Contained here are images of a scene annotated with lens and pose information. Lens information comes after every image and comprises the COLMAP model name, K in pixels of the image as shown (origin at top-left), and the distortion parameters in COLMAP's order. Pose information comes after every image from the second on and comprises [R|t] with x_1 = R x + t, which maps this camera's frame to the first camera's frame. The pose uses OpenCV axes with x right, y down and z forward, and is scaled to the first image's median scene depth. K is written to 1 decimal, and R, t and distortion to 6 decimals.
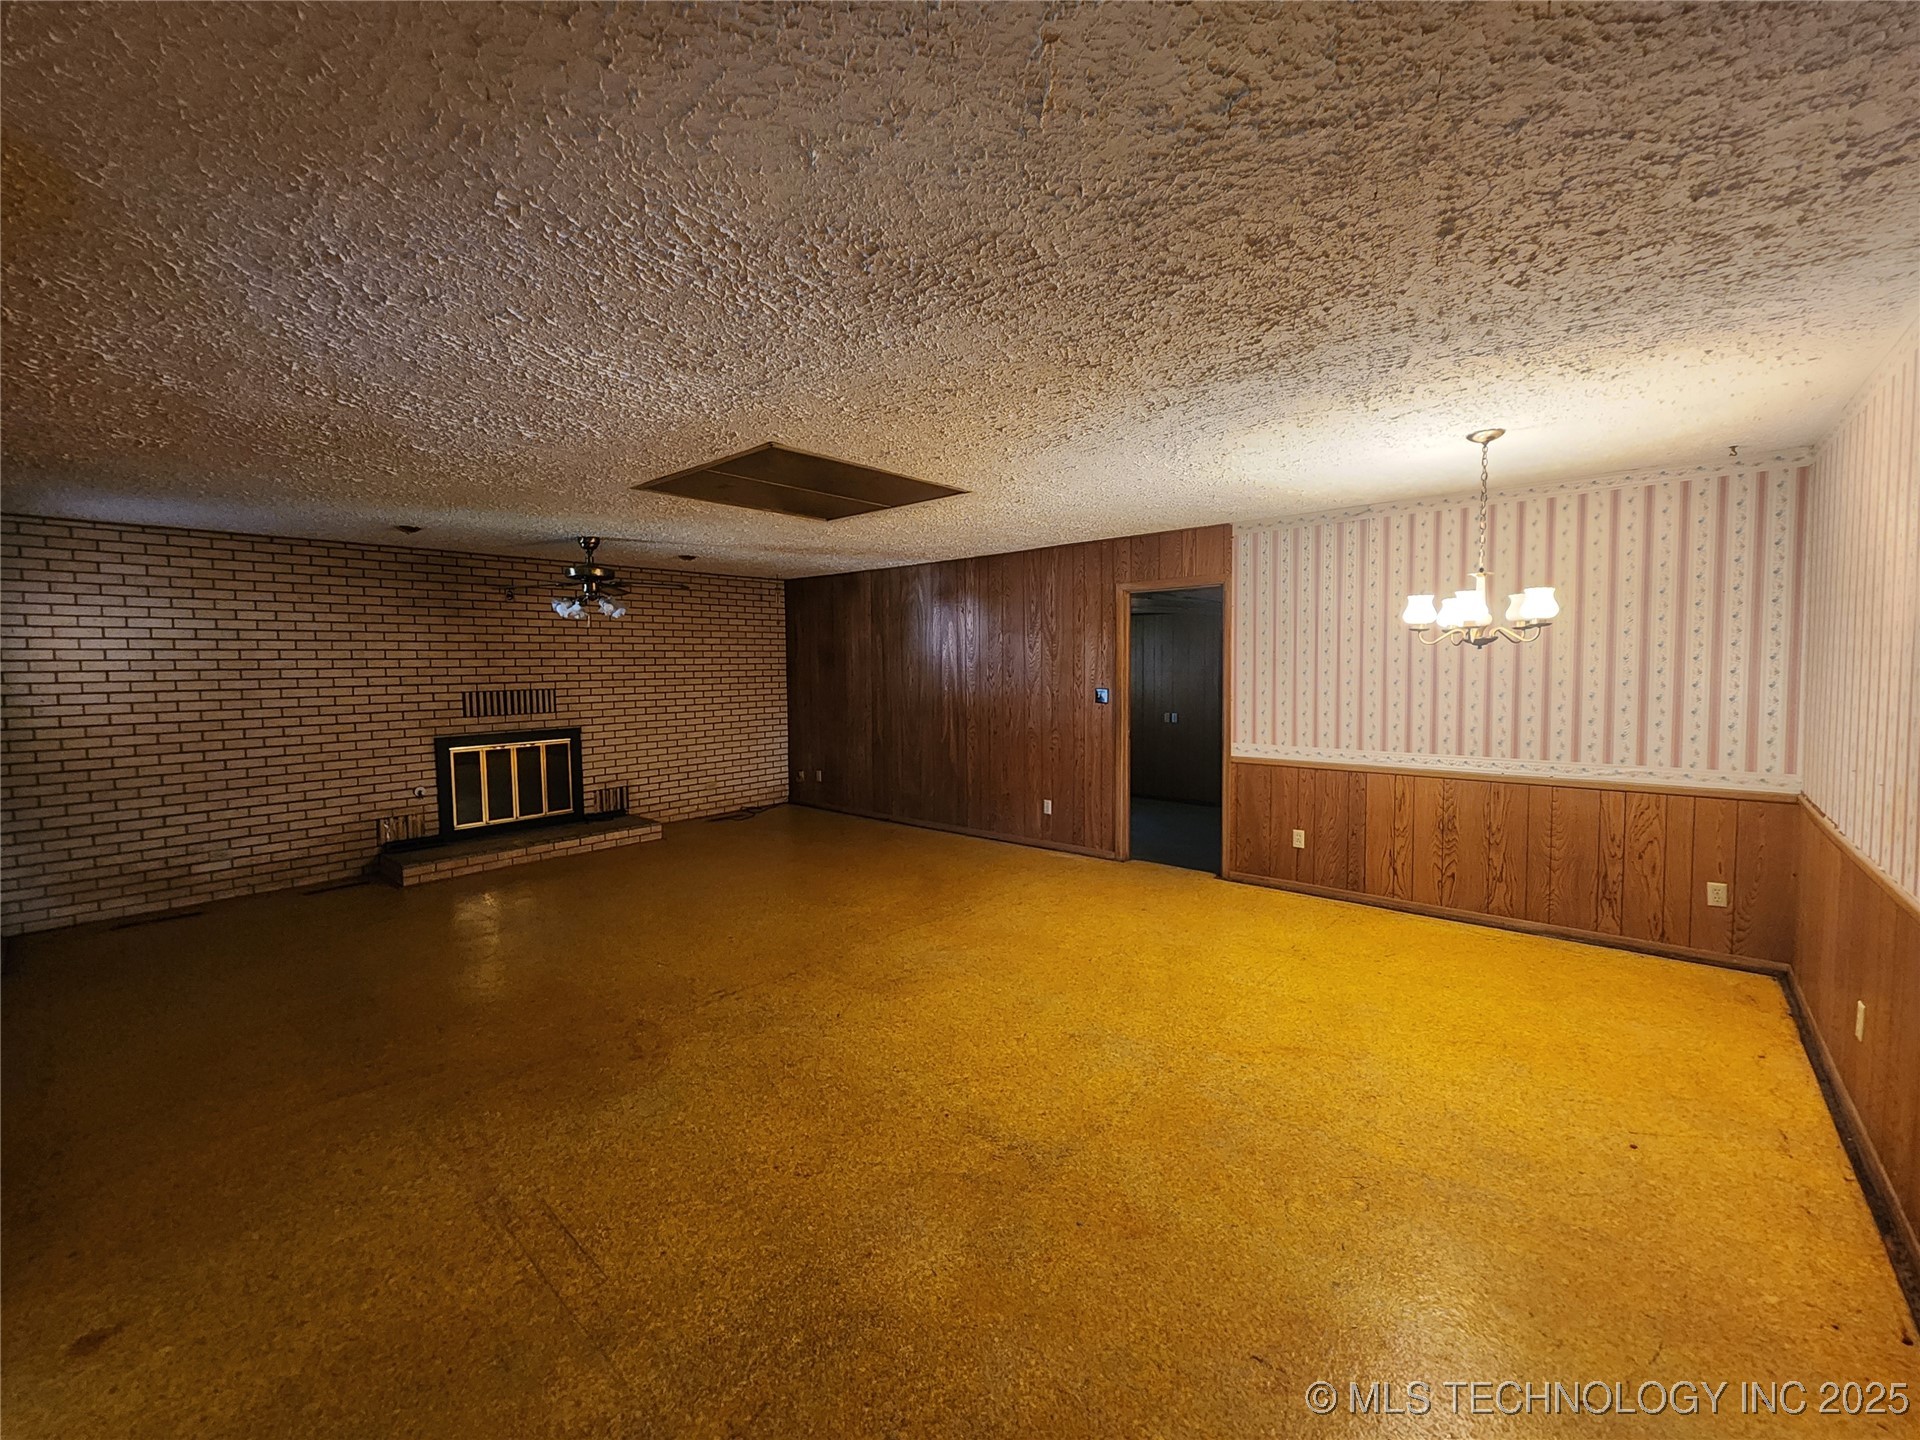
lens RADIAL K [[784.9, 0, 960.3], [0, 784.9, 704.2], [0, 0, 1]] dist [0.002265, -0.001398]
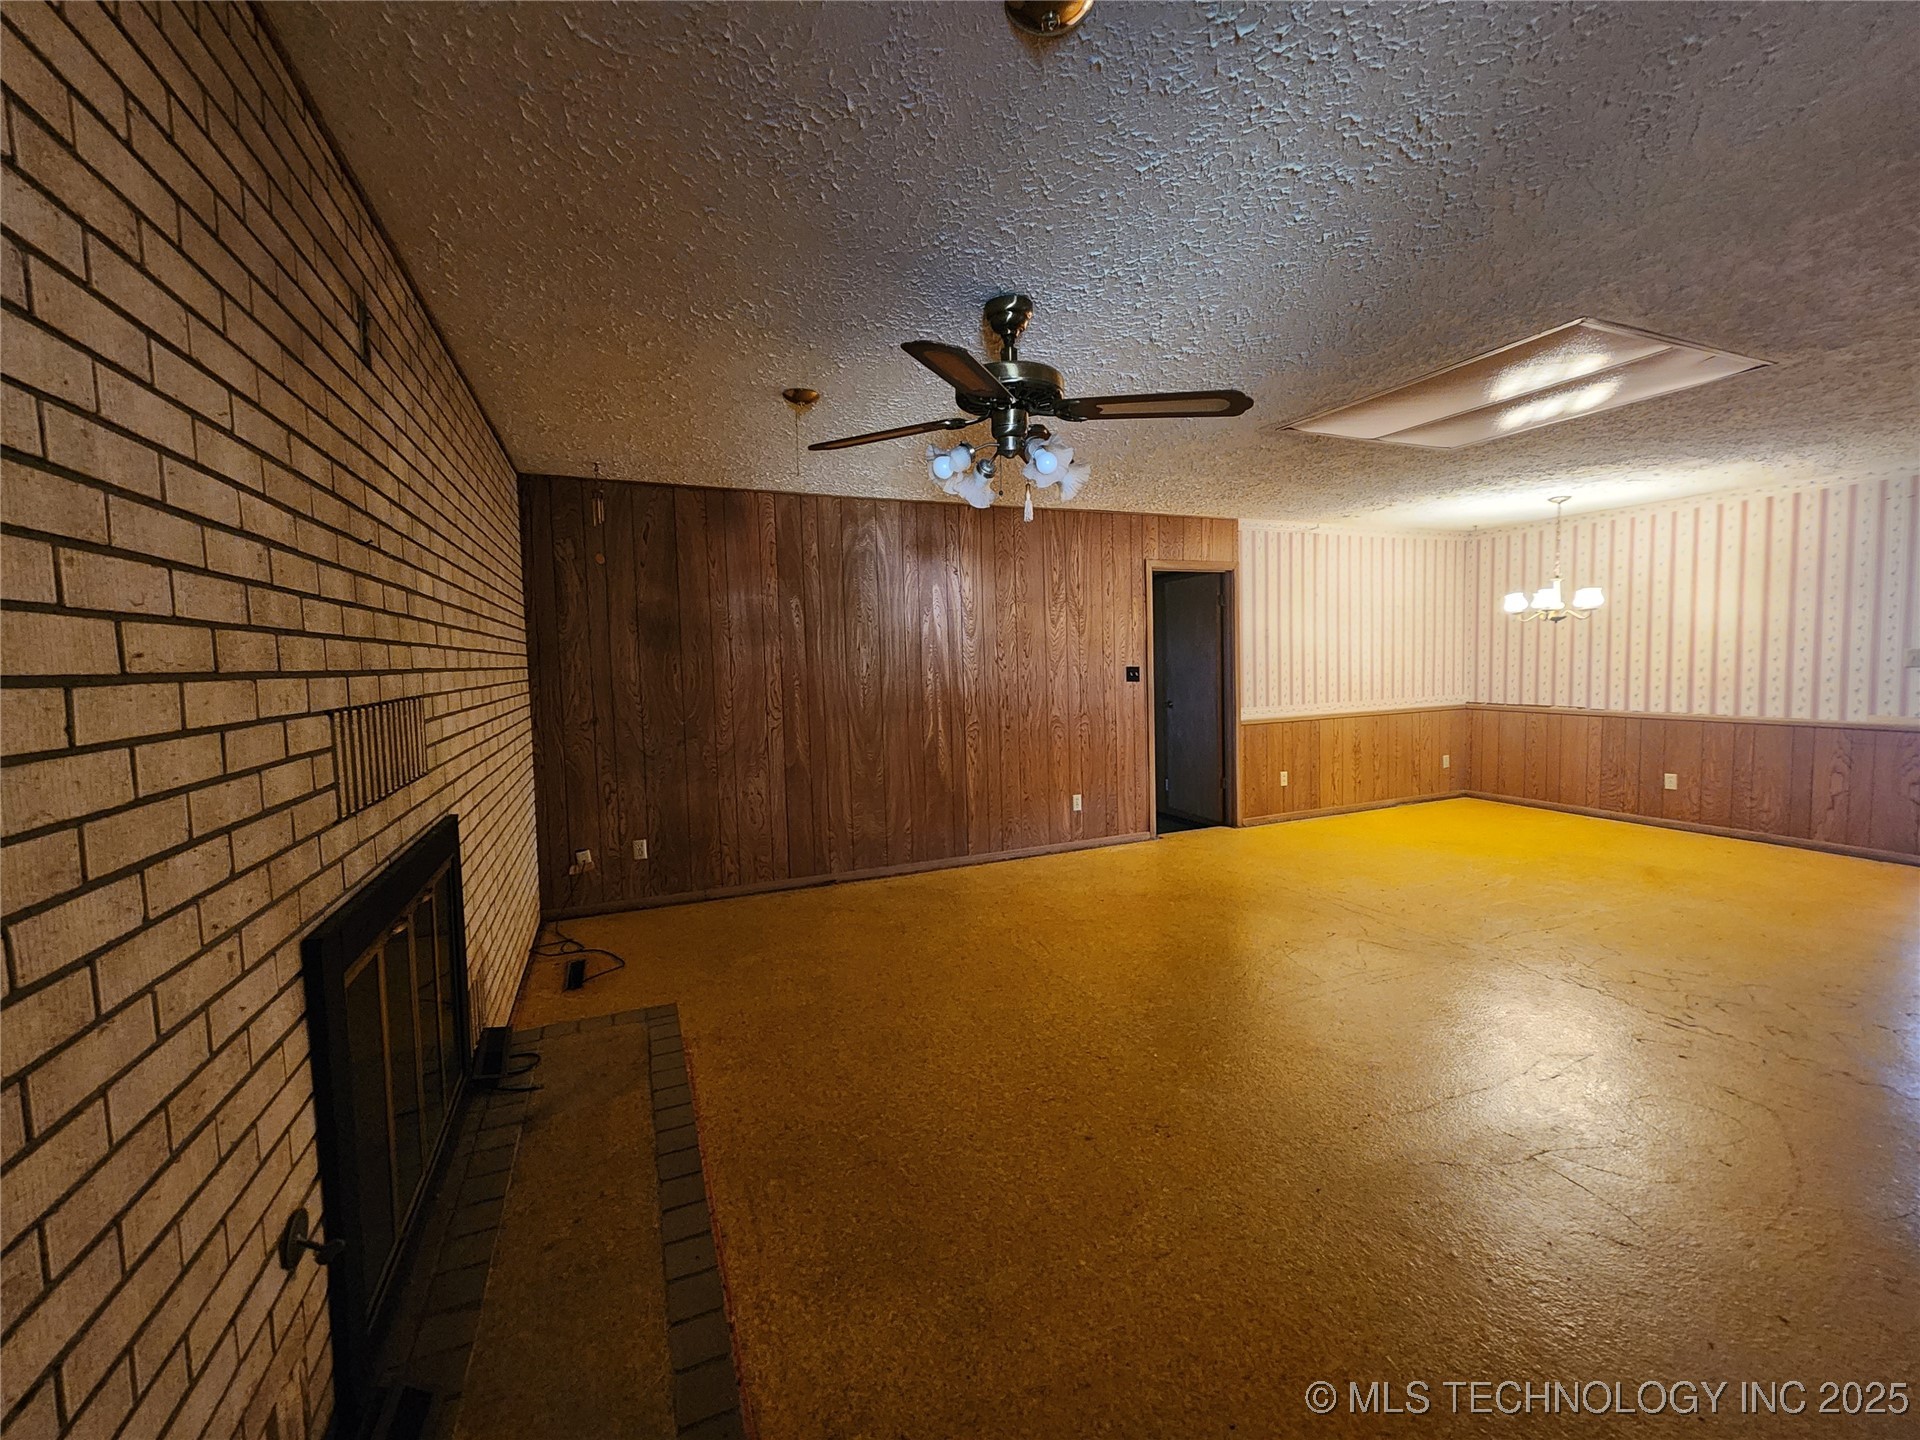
lens RADIAL K [[784.9, 0, 960.3], [0, 784.9, 704.2], [0, 0, 1]] dist [0.002265, -0.001398]
pose [[0.437592, -0.051028, 0.897724, -0.761097], [0.065311, 0.997555, 0.024868, -0.011229], [-0.896799, 0.047749, 0.439855, 0.745558]]
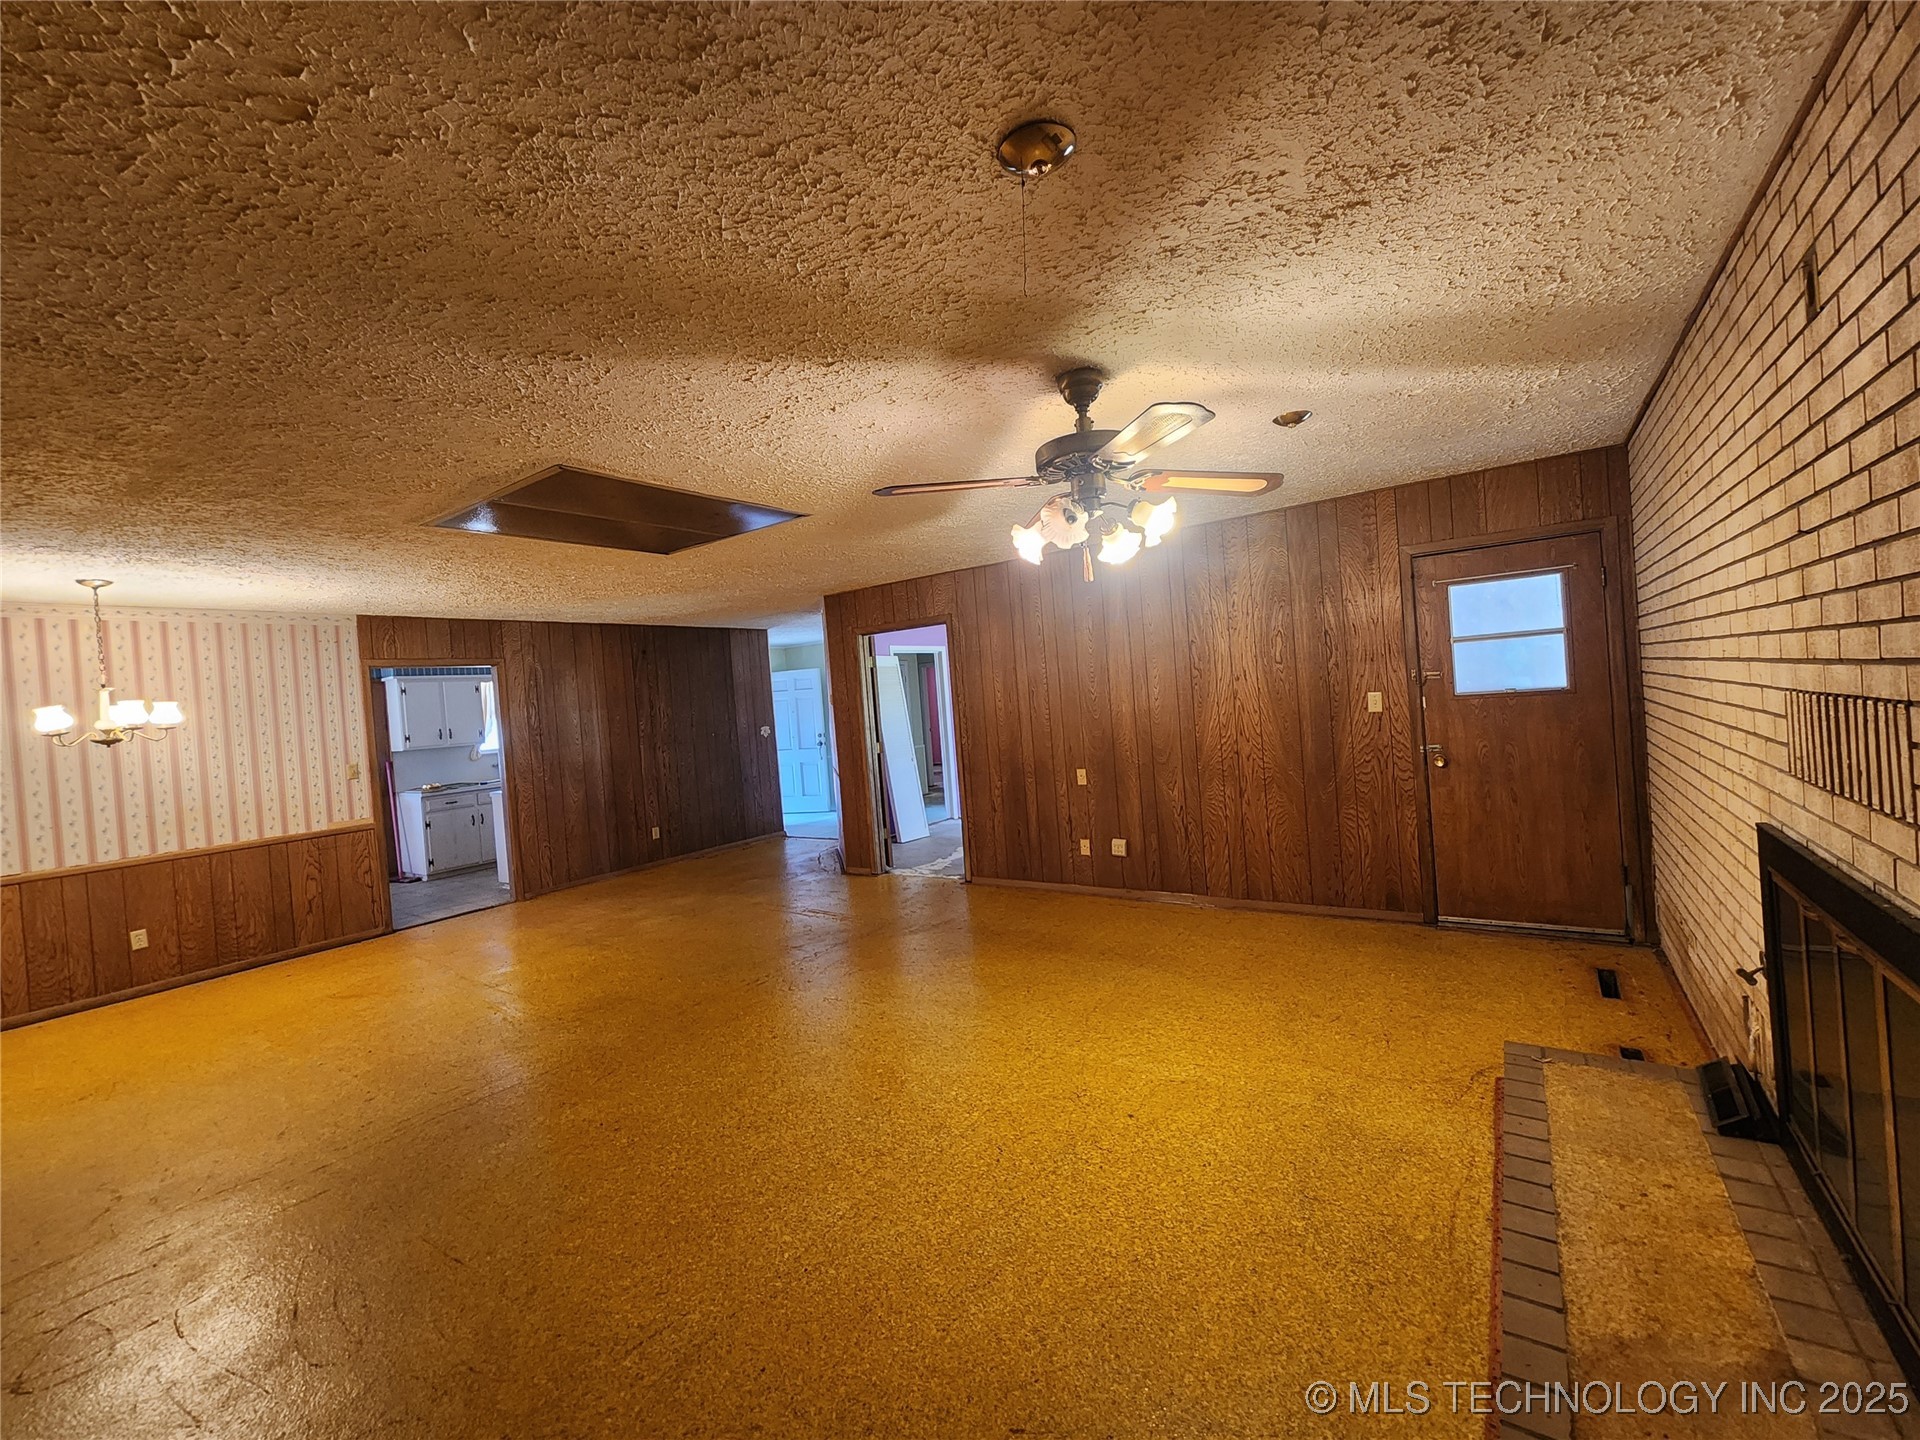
lens RADIAL K [[784.9, 0, 960.3], [0, 784.9, 704.2], [0, 0, 1]] dist [0.002265, -0.001398]
pose [[-0.990564, 0.090685, -0.102755, -0.302121], [0.084624, 0.994489, 0.061894, -0.054019], [0.107802, 0.052614, -0.992779, 1.265296]]
